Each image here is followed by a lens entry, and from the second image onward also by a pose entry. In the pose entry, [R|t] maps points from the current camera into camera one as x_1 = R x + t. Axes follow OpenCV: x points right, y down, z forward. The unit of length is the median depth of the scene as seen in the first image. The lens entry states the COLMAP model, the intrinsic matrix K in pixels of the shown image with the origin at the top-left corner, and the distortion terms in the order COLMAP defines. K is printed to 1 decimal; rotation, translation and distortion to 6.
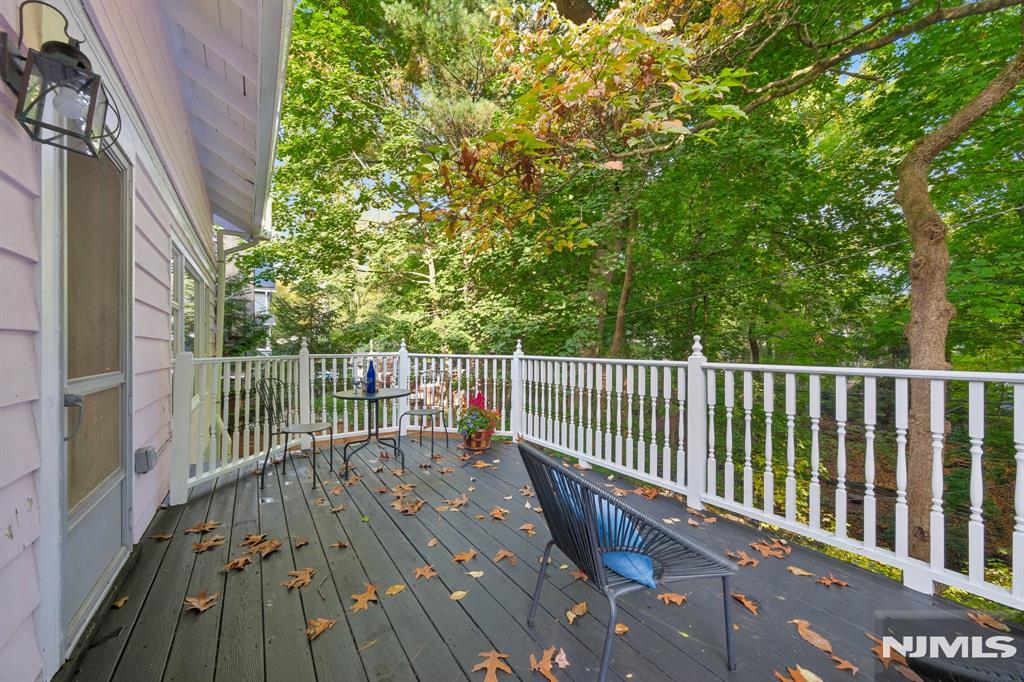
lens RADIAL K [[348.6, 0, 511.9], [0, 348.6, 343.7], [0, 0, 1]] dist [0.000000, 0.000086]
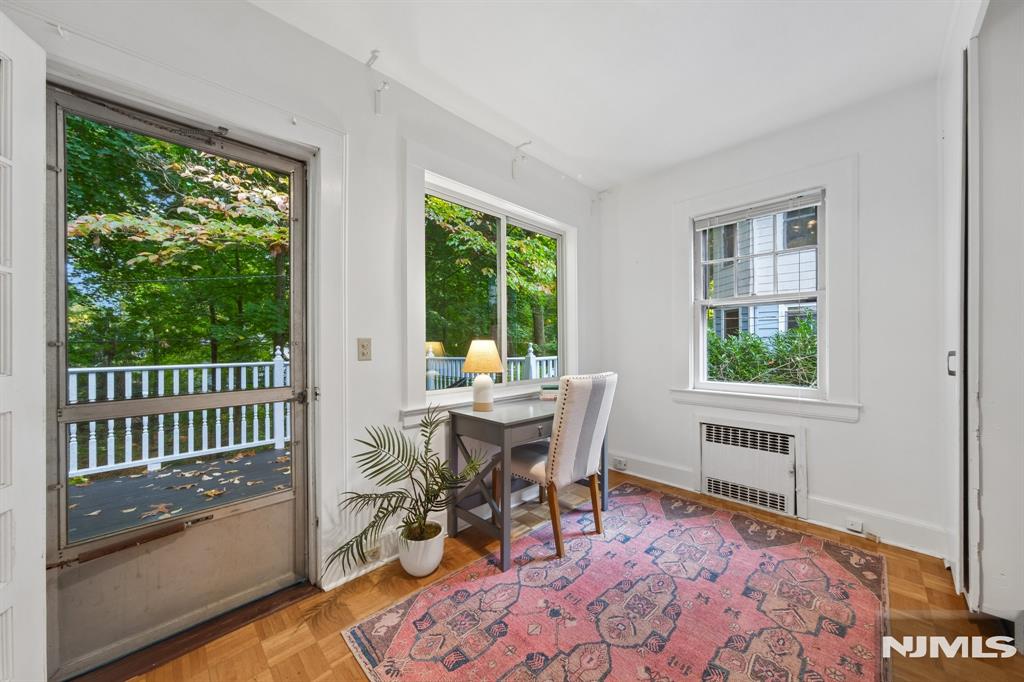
lens RADIAL K [[348.6, 0, 511.9], [0, 348.6, 343.7], [0, 0, 1]] dist [0.000000, 0.000086]
pose [[-0.143423, 0.000697, 0.989661, -1.037806], [-0.009229, 0.999955, -0.002041, -0.033910], [-0.989618, -0.009426, -0.143410, 0.103529]]
